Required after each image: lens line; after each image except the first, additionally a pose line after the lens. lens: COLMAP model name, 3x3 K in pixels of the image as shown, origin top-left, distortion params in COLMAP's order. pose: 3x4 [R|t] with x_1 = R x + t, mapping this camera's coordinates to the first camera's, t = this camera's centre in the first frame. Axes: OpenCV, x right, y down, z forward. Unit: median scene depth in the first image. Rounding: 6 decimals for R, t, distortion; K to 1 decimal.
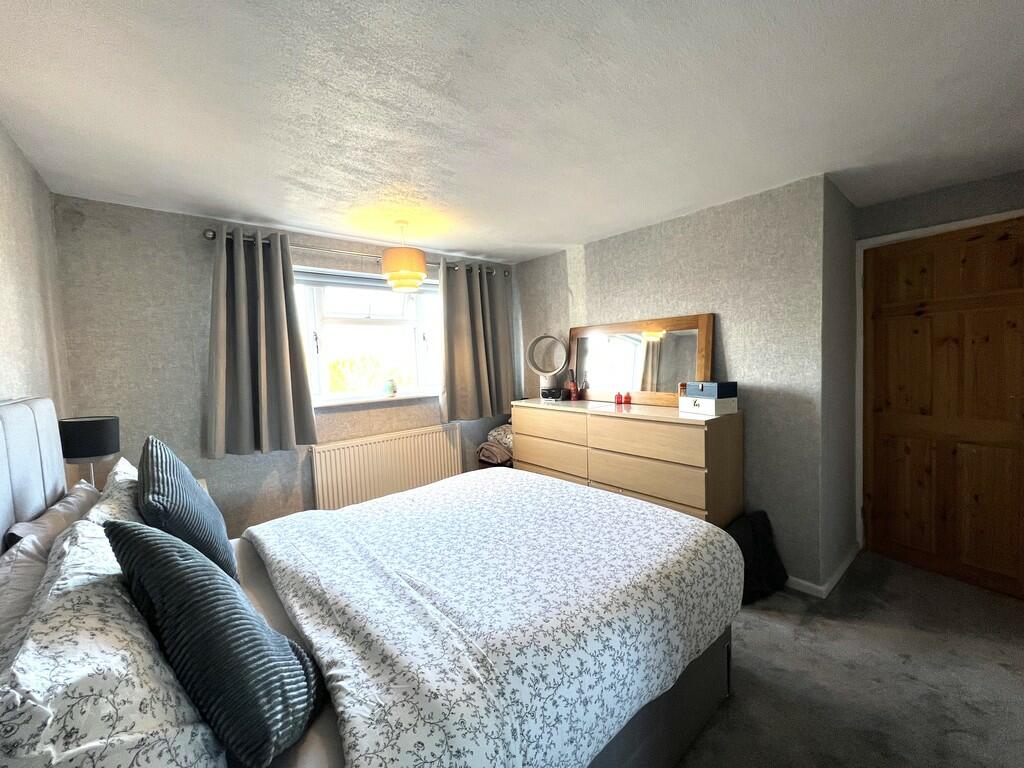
lens RADIAL K [[409.9, 0, 509.8], [0, 409.9, 384.3], [0, 0, 1]] dist [0.000223, 0.000031]
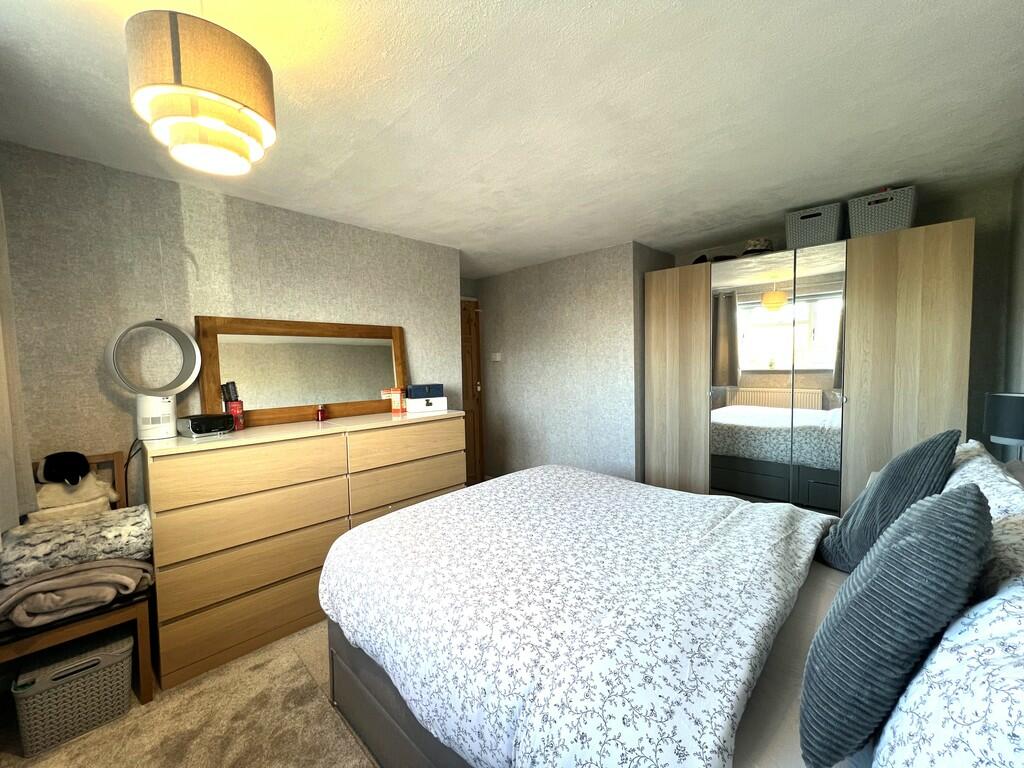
lens RADIAL K [[409.9, 0, 509.8], [0, 409.9, 384.3], [0, 0, 1]] dist [0.000223, 0.000031]
pose [[-0.099216, -0.015214, 0.994950, -0.732511], [0.087794, 0.995850, 0.023982, -0.014321], [-0.991185, 0.089730, -0.097468, 0.880620]]
